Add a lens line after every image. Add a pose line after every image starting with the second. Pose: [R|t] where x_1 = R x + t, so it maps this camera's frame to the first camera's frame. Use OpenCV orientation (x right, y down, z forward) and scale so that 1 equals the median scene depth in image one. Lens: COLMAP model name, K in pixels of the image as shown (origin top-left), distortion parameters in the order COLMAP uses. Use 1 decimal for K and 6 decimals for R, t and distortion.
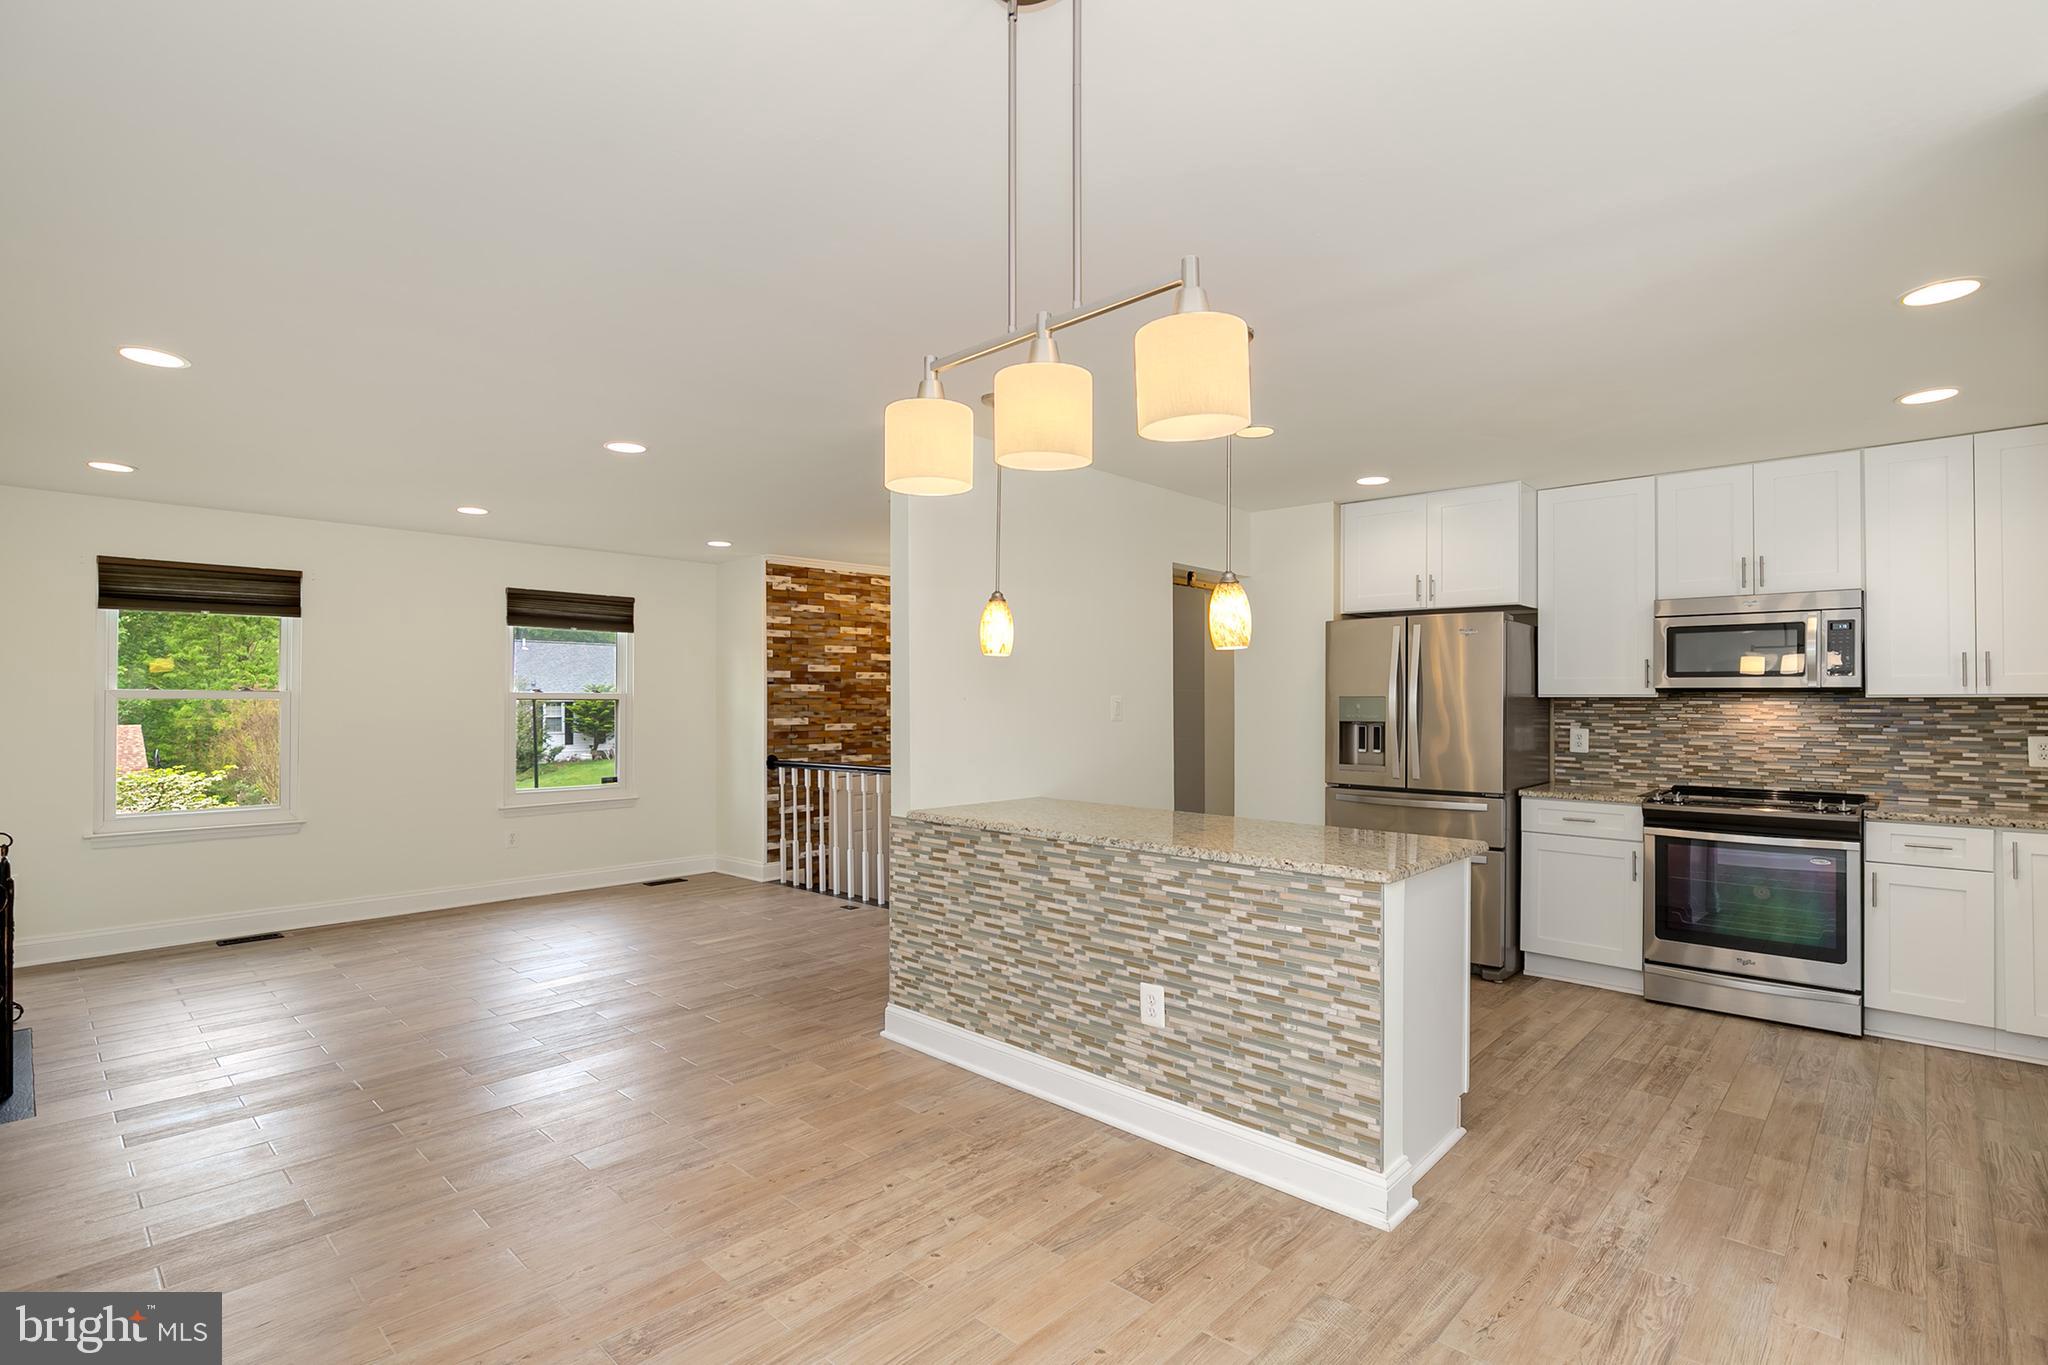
lens RADIAL K [[972.1, 0, 1029.4], [0, 972.1, 702.0], [0, 0, 1]] dist [-0.011781, 0.000367]
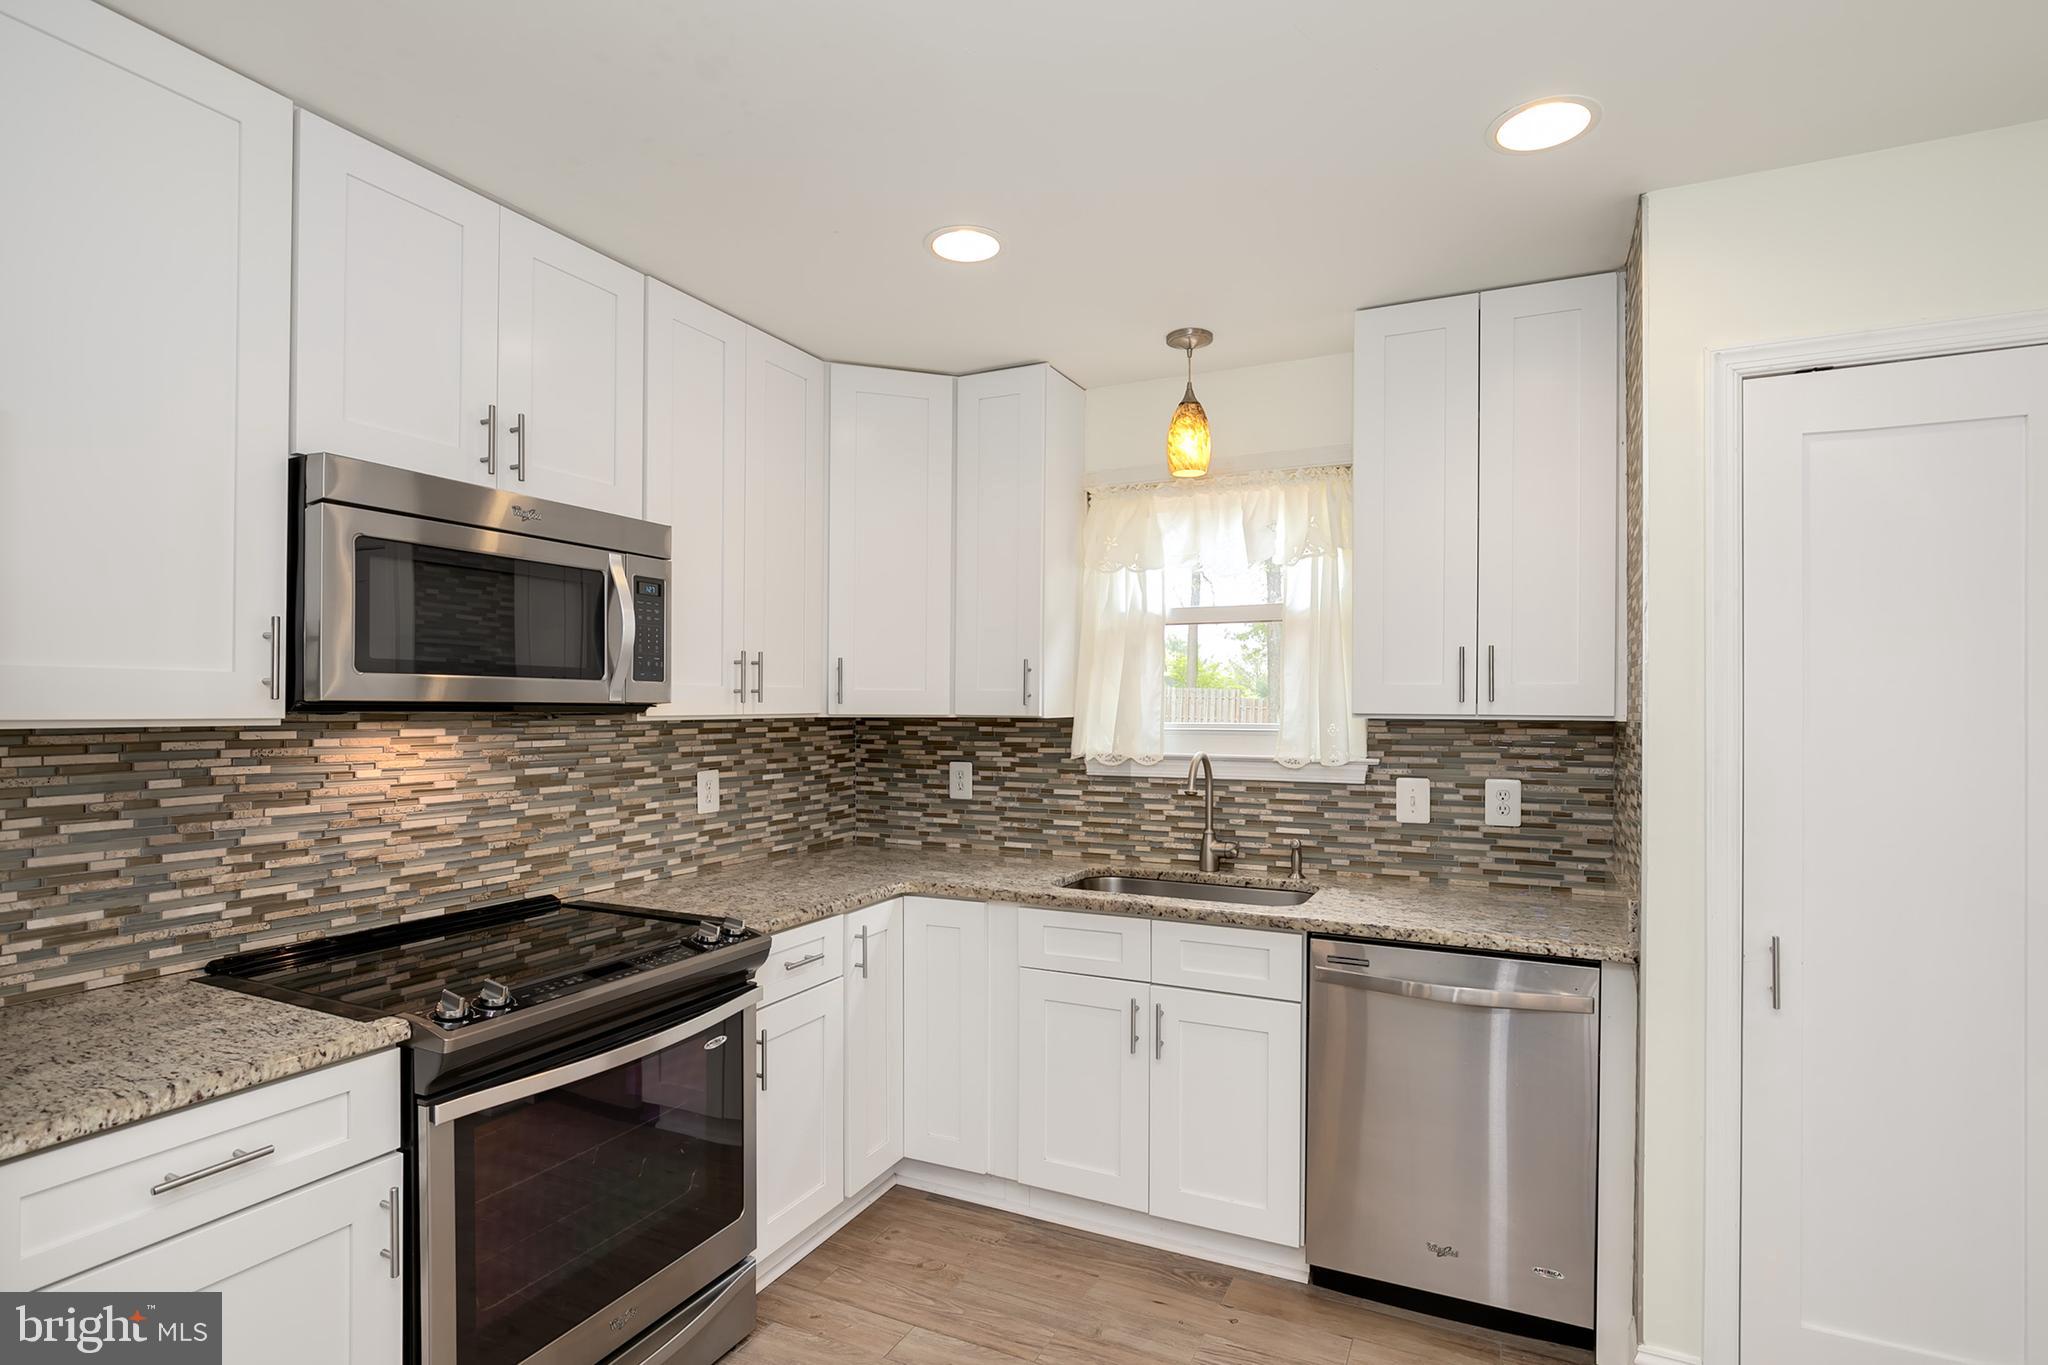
lens RADIAL K [[1000.4, 0, 1034.3], [0, 1000.4, 705.9], [0, 0, 1]] dist [-0.017283, -0.000235]
pose [[-0.300690, -0.004305, 0.953712, 0.227077], [-0.003655, 0.999988, 0.003361, -0.015086], [-0.953715, -0.002475, -0.300702, 0.874676]]
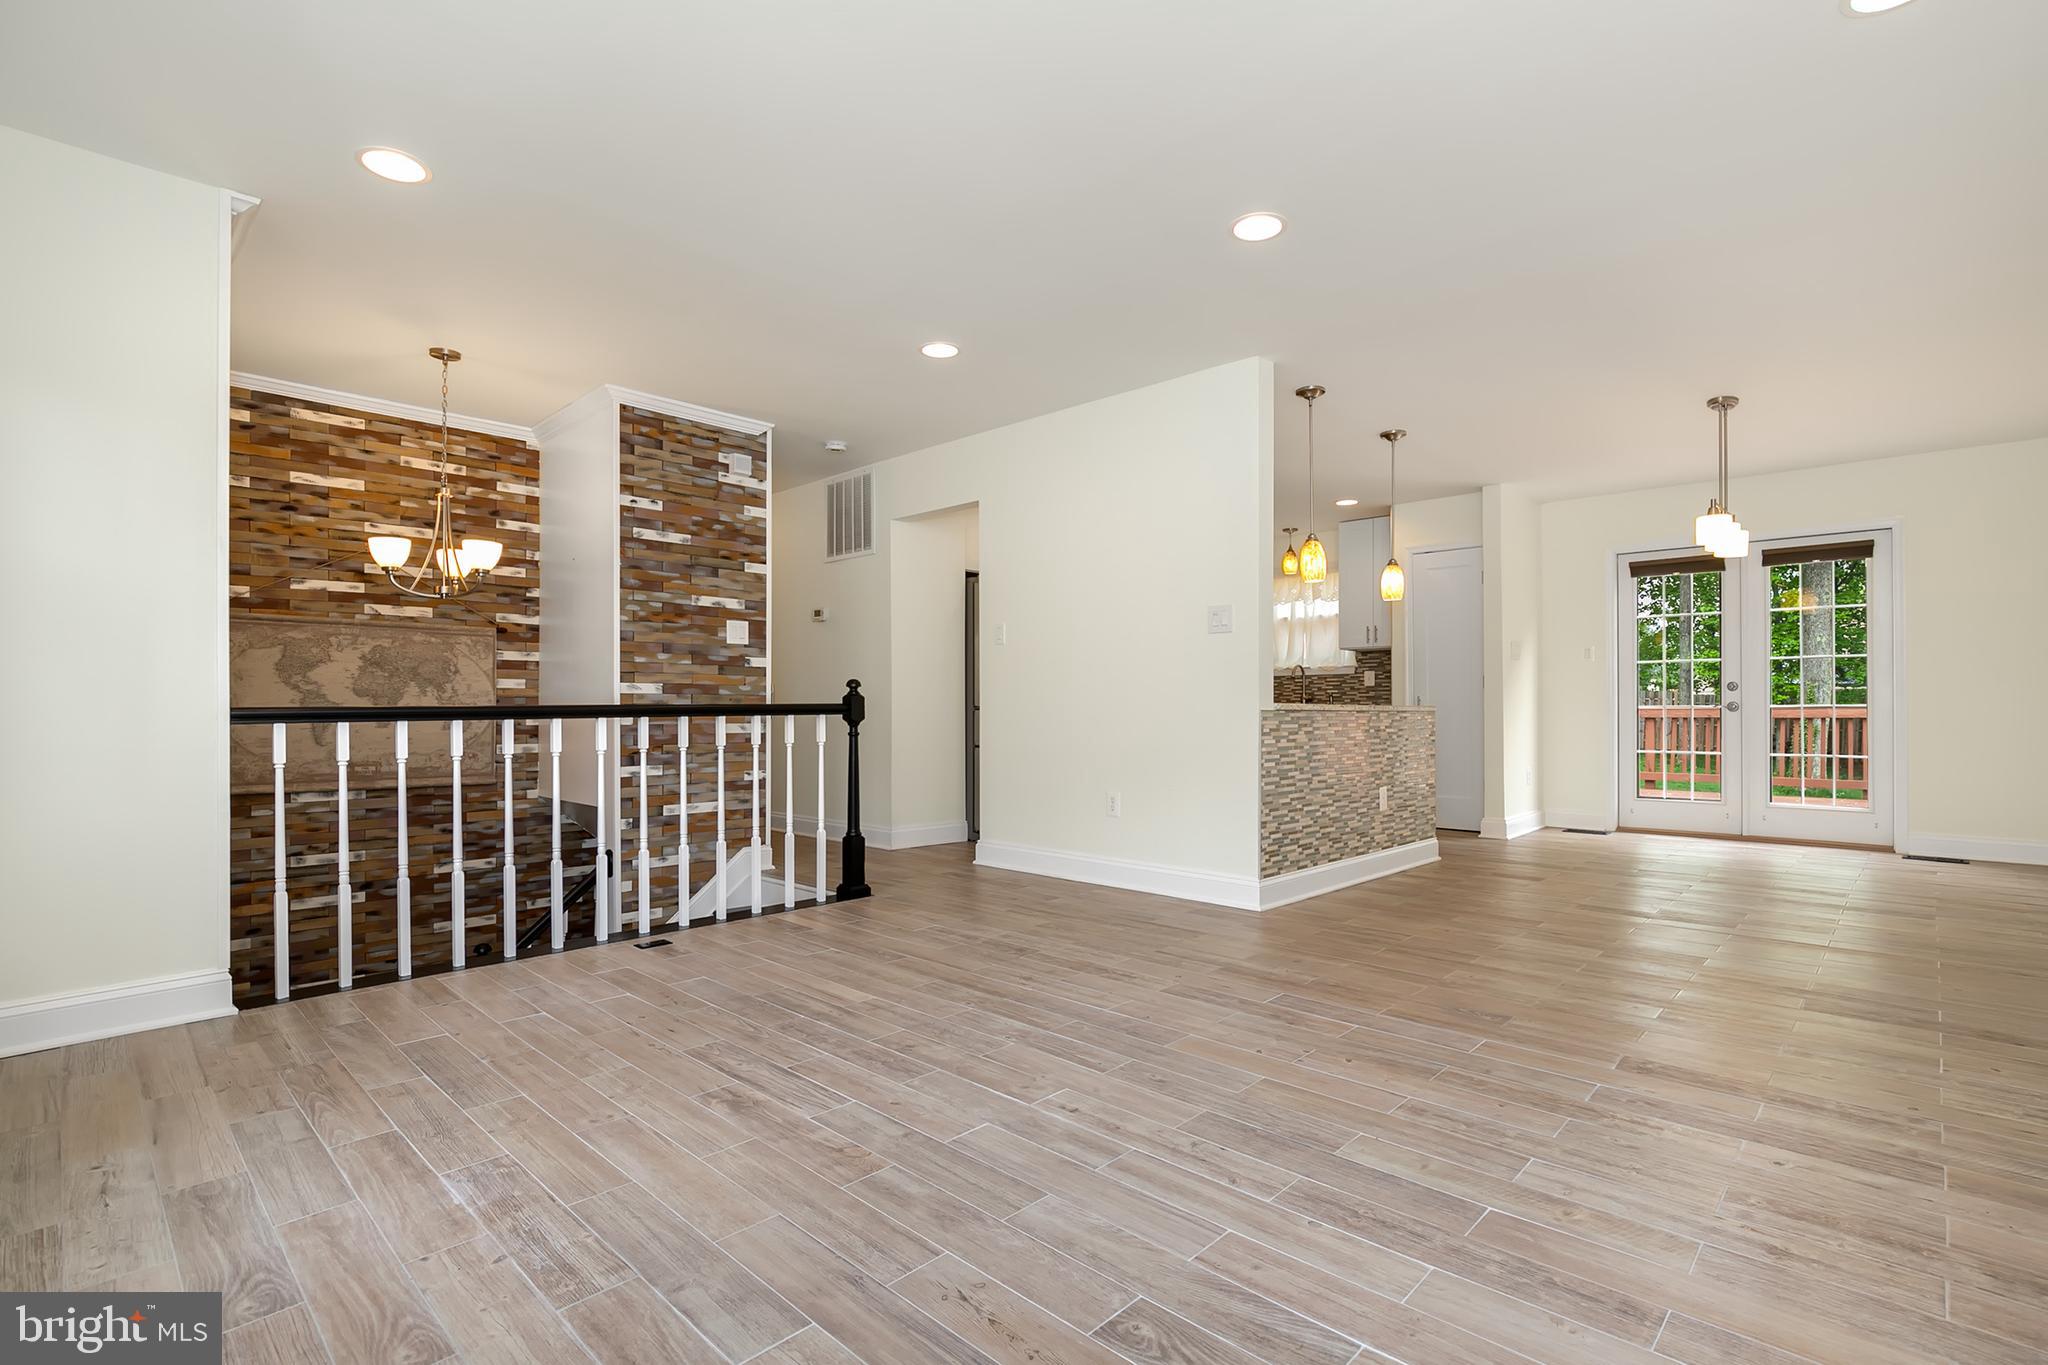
lens RADIAL K [[972.1, 0, 1029.4], [0, 972.1, 702.0], [0, 0, 1]] dist [-0.011781, 0.000367]
pose [[0.007542, 0.003450, 0.999966, -1.082670], [0.002018, 0.999992, -0.003465, 0.095985], [-0.999970, 0.002044, 0.007535, 1.084845]]
